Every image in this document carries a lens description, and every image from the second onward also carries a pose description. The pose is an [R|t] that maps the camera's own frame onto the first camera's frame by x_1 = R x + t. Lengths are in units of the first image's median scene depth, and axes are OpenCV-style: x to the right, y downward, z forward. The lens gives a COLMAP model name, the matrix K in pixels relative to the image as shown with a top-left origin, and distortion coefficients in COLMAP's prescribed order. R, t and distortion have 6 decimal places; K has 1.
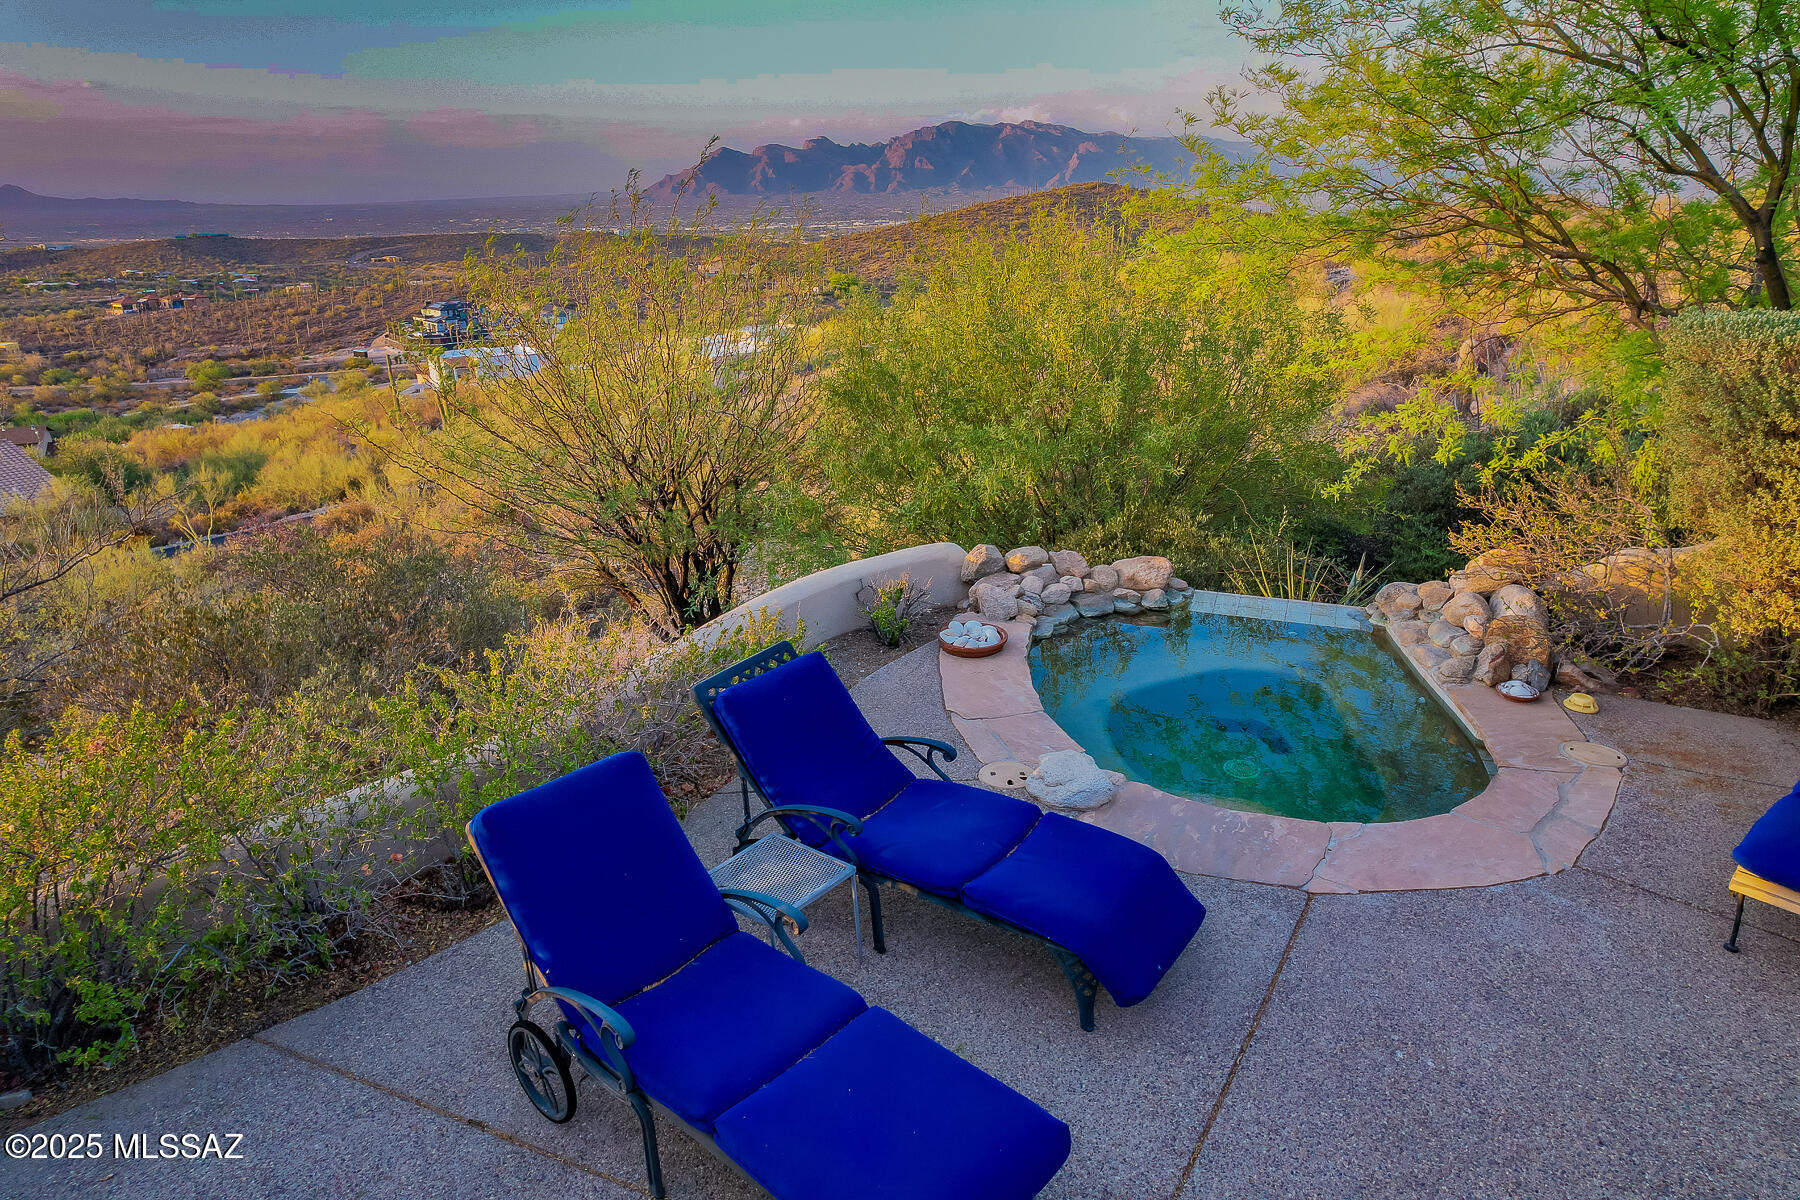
lens RADIAL K [[1151.9, 0, 900.0], [0, 1151.9, 600.0], [0, 0, 1]] dist [-0.069300, 0.064351]
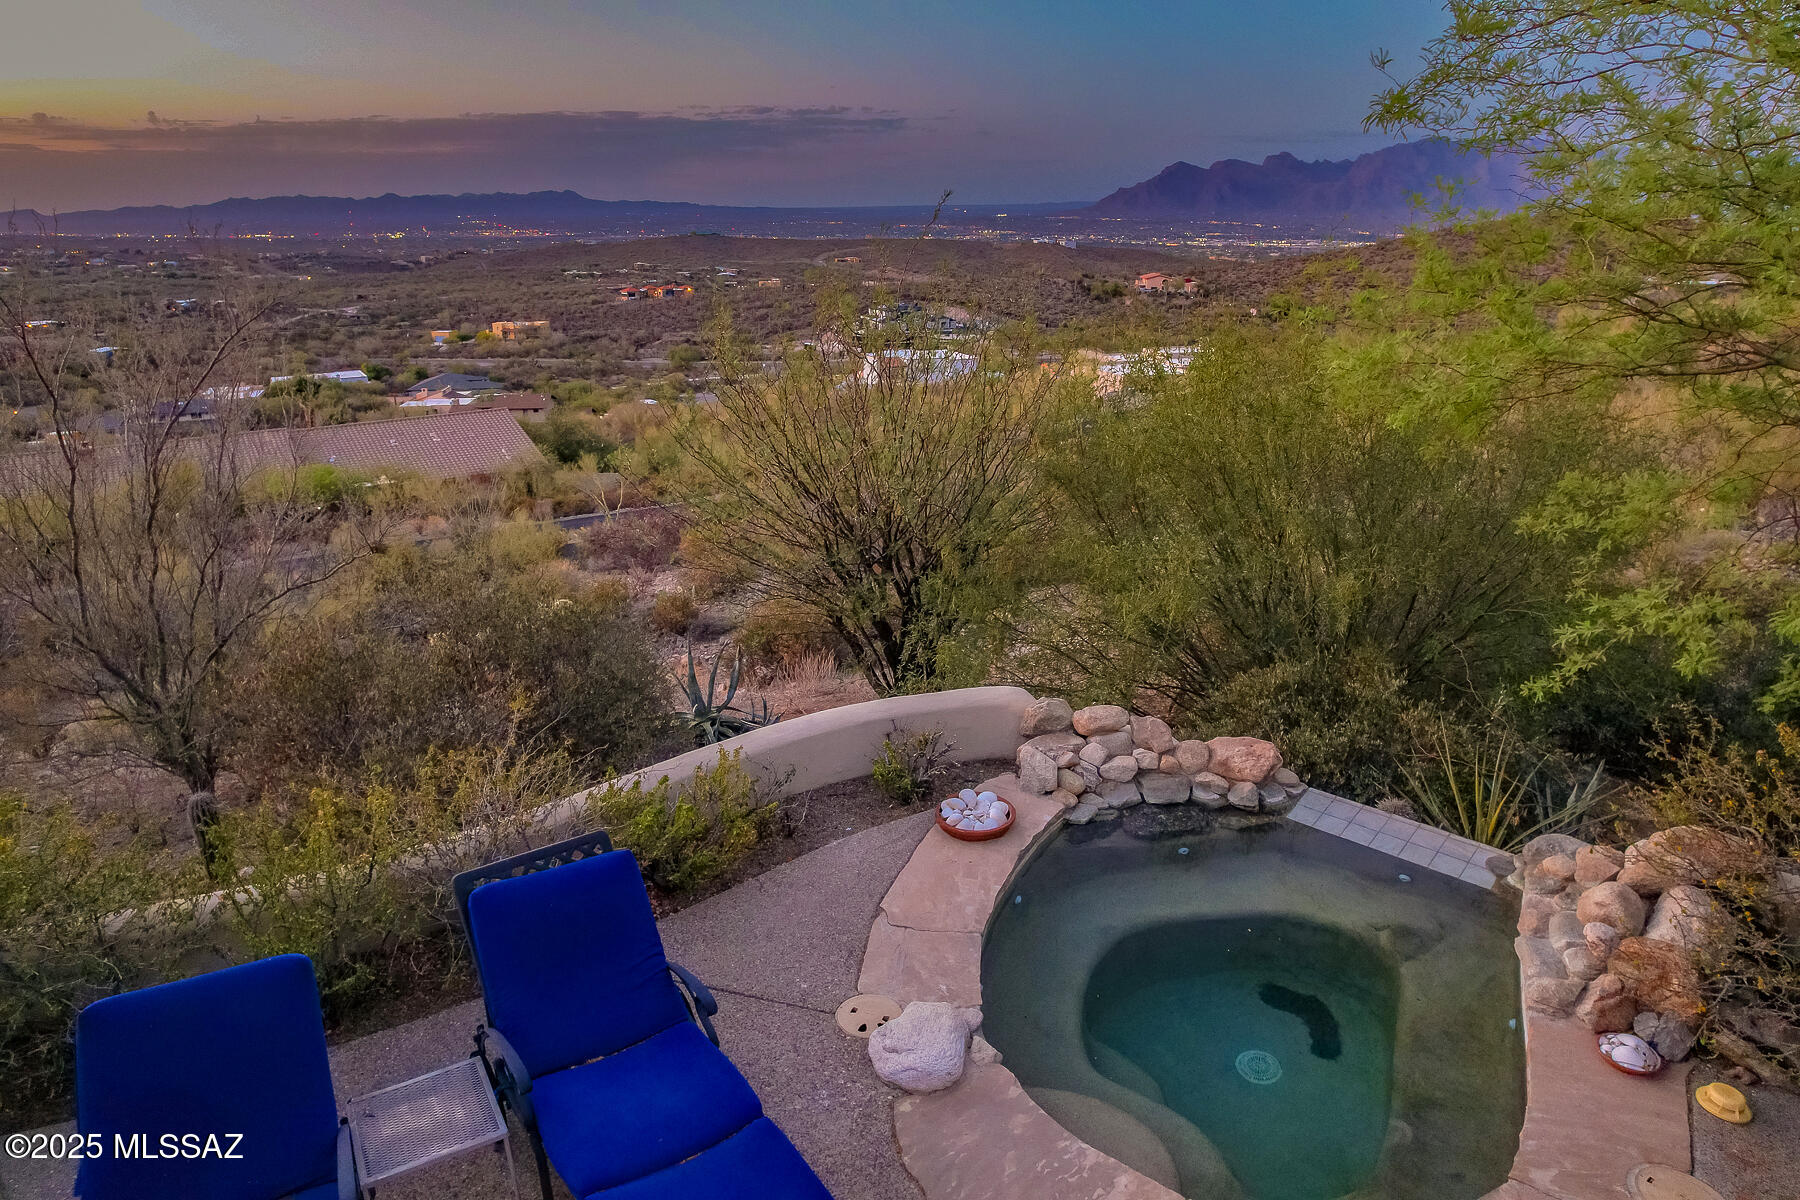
lens RADIAL K [[1151.9, 0, 900.0], [0, 1151.9, 600.0], [0, 0, 1]] dist [-0.069300, 0.064351]
pose [[0.933151, 0.130074, -0.335128, 0.249609], [-0.133456, 0.990969, 0.013023, -0.117976], [0.333795, 0.032572, 0.942083, 0.132018]]
